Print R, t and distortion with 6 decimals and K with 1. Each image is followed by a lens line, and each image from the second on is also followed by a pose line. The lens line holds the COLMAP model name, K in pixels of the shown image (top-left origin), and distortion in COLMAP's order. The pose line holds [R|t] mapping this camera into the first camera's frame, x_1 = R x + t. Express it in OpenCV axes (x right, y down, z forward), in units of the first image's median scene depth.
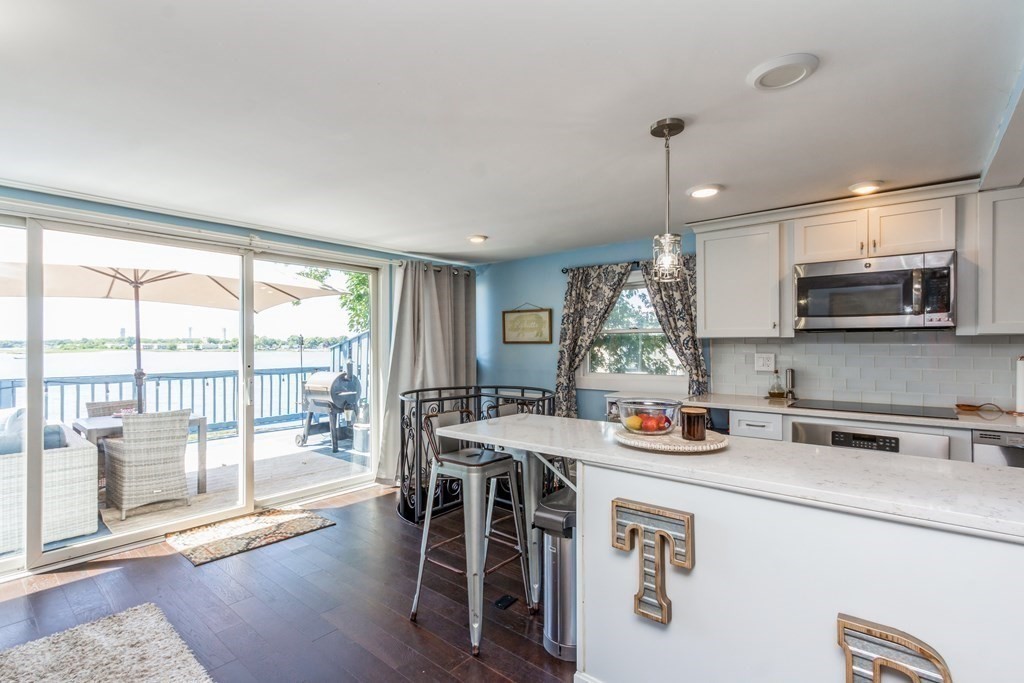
lens RADIAL K [[481.7, 0, 507.8], [0, 481.7, 343.1], [0, 0, 1]] dist [-0.003312, -0.000028]
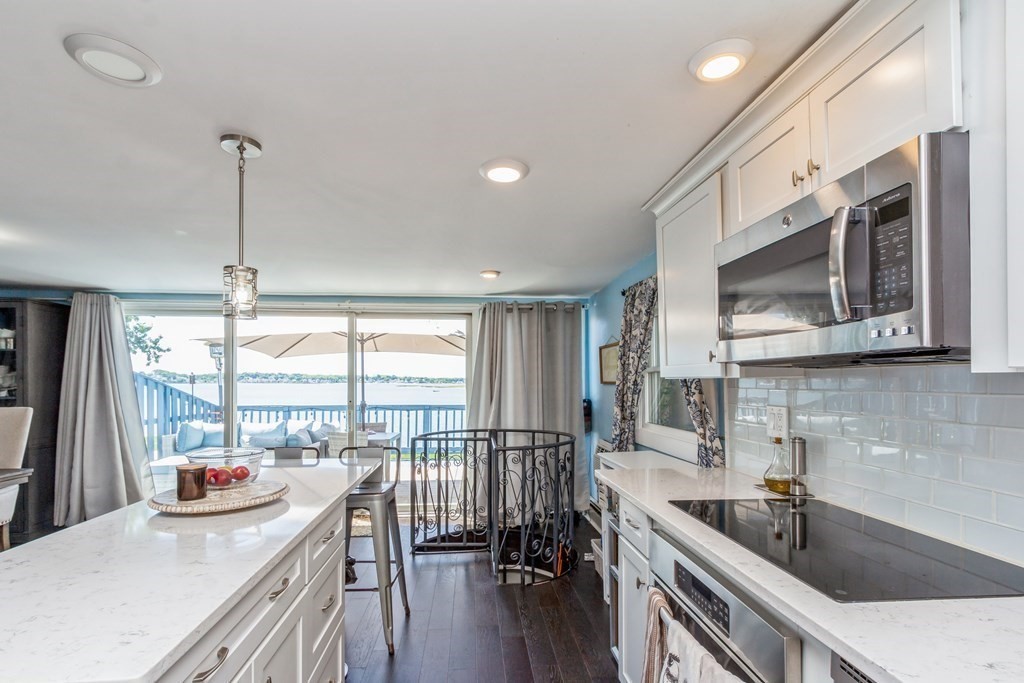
lens RADIAL K [[481.7, 0, 506.7], [0, 481.7, 377.0], [0, 0, 1]] dist [-0.003312, -0.000028]
pose [[0.712371, -0.006417, -0.701773, 0.623269], [0.002914, 0.999977, -0.006186, -0.008662], [0.701797, 0.002362, 0.712373, 0.344389]]
